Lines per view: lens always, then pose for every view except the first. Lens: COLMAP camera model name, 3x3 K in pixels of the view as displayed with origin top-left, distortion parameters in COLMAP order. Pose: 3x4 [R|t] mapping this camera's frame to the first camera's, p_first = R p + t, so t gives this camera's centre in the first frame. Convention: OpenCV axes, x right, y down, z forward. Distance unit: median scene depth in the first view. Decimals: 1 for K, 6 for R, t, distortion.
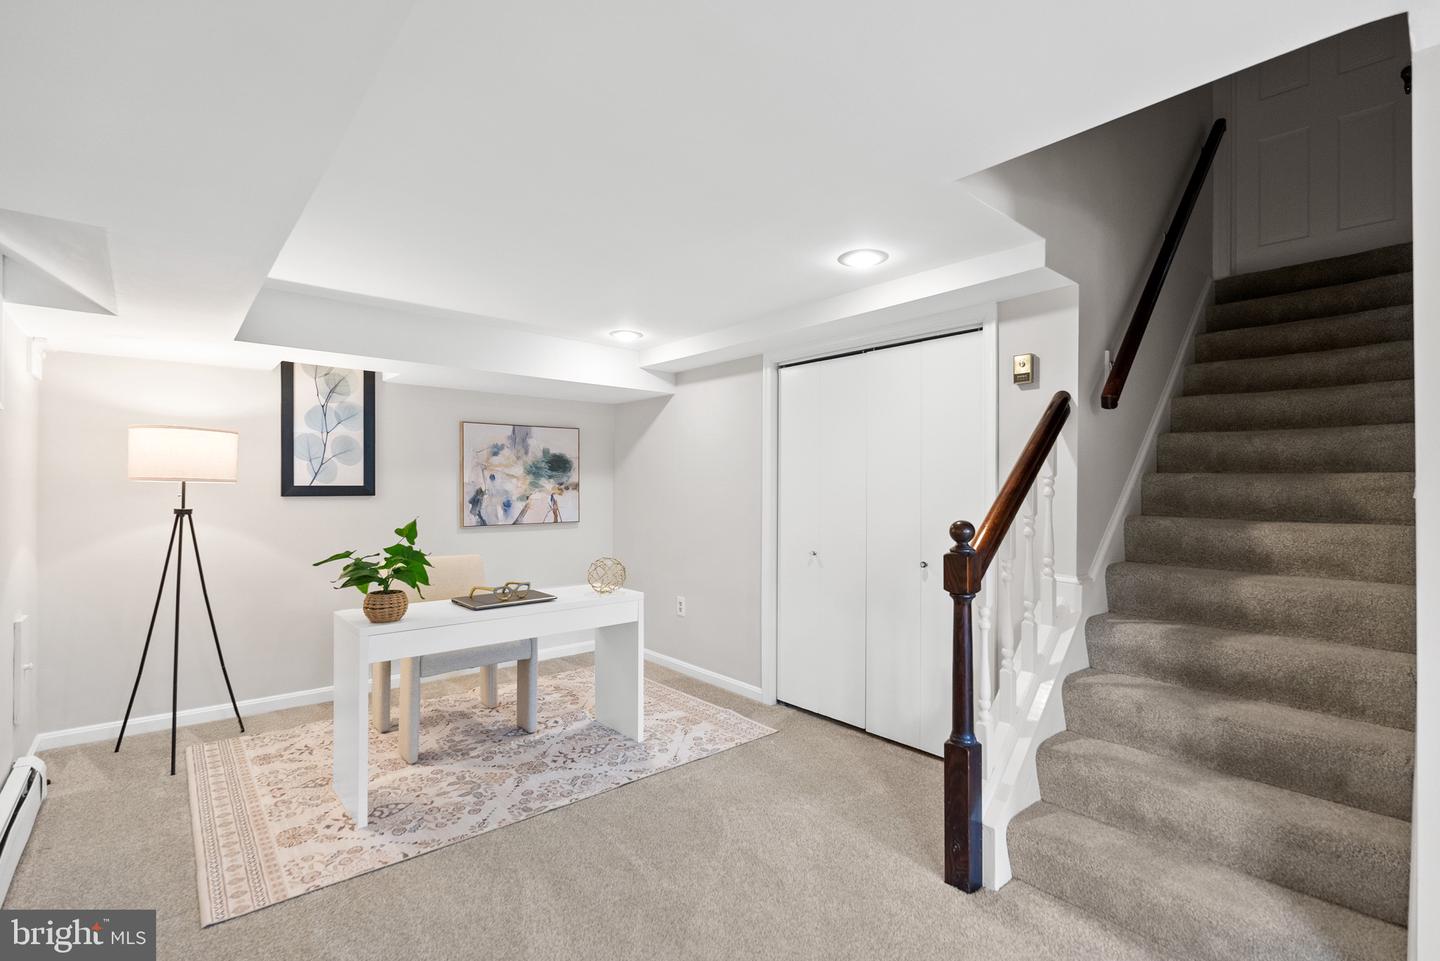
lens RADIAL K [[651.6, 0, 722.3], [0, 651.6, 485.2], [0, 0, 1]] dist [-0.003466, 0.000203]
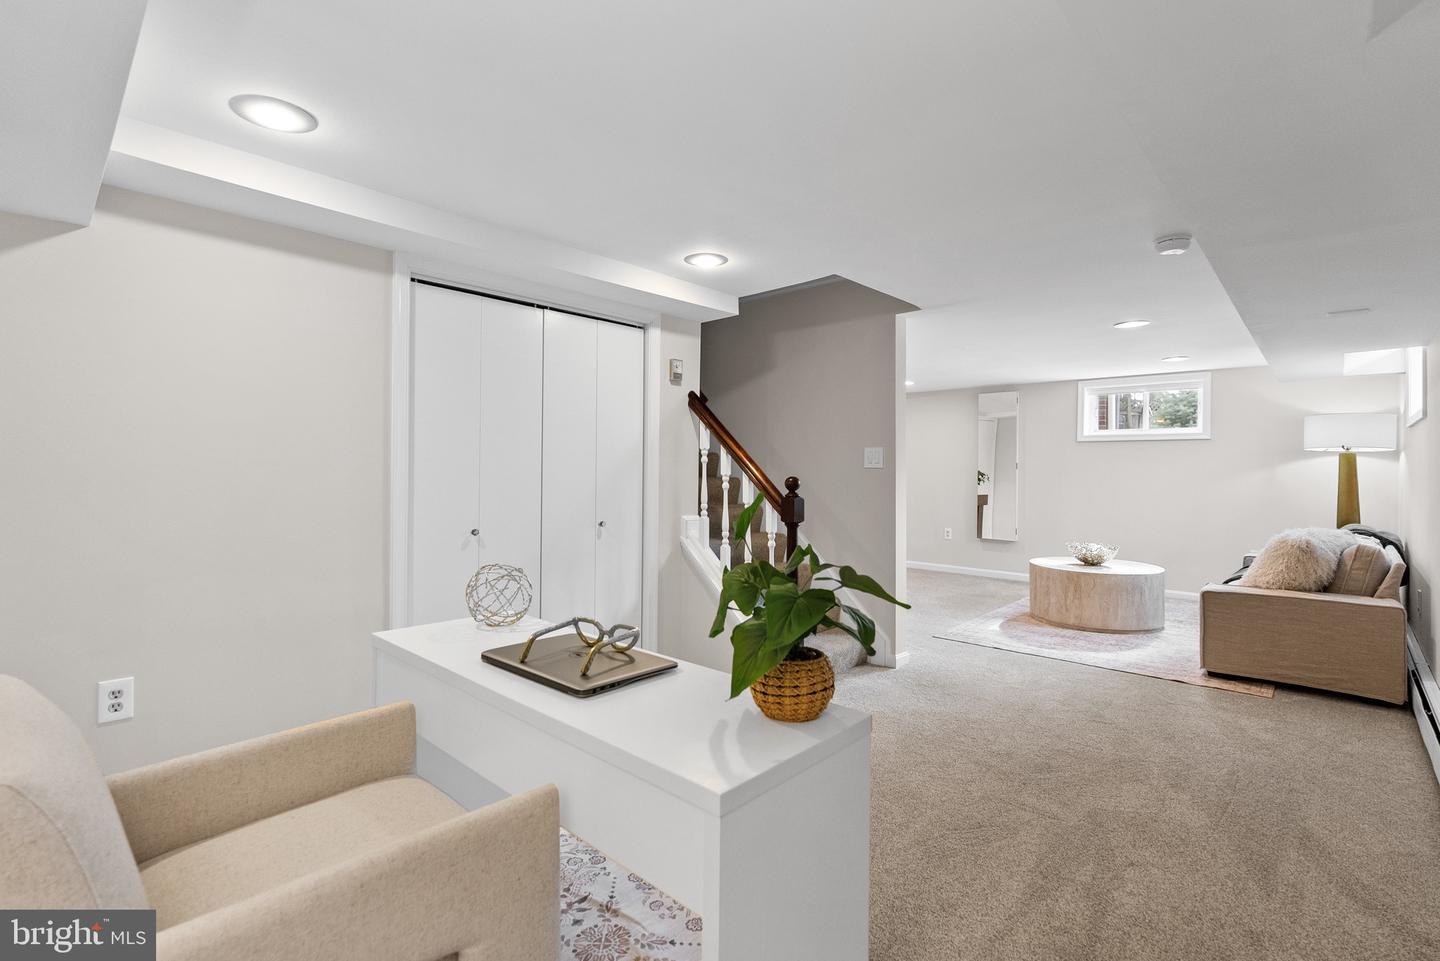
lens RADIAL K [[651.6, 0, 722.8], [0, 651.6, 467.9], [0, 0, 1]] dist [-0.003466, 0.000203]
pose [[-0.095519, -0.002431, 0.995425, -0.697467], [-0.015693, 0.999876, 0.000936, 0.019708], [-0.995304, -0.015532, -0.095545, 0.778980]]
